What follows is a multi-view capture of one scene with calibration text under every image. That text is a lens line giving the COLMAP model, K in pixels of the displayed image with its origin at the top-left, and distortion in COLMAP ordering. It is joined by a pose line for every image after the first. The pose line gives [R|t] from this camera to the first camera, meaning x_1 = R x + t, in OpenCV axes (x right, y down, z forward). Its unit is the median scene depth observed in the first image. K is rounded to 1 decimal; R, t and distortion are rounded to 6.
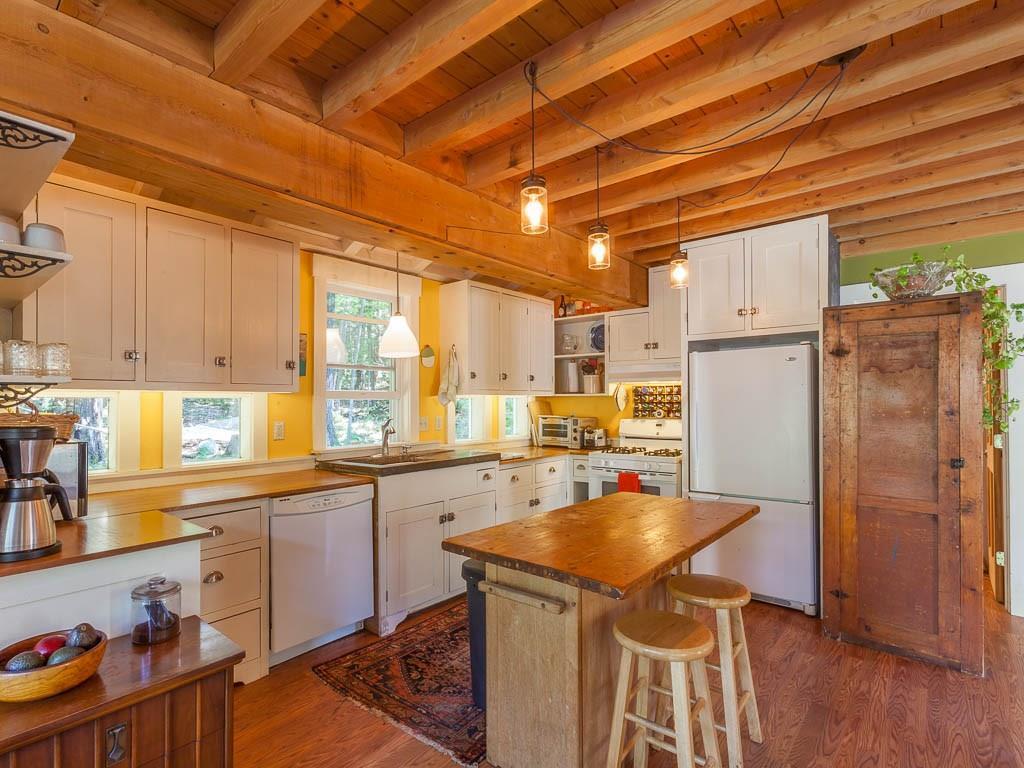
lens RADIAL K [[507.2, 0, 504.9], [0, 507.2, 392.6], [0, 0, 1]] dist [-0.023587, 0.001778]
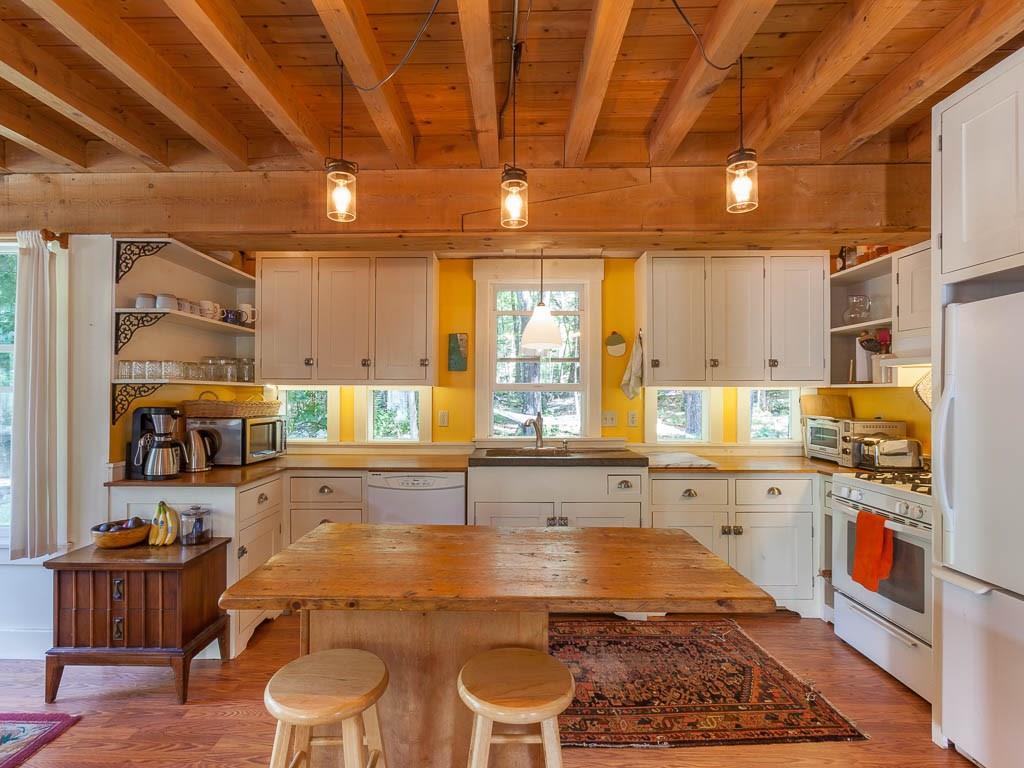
lens RADIAL K [[507.2, 0, 505.4], [0, 507.2, 385.7], [0, 0, 1]] dist [-0.023587, 0.001778]
pose [[0.634916, -0.007598, -0.772544, 0.468342], [0.009780, 0.999951, -0.001797, 0.002075], [0.772520, -0.006415, 0.634959, 0.304552]]
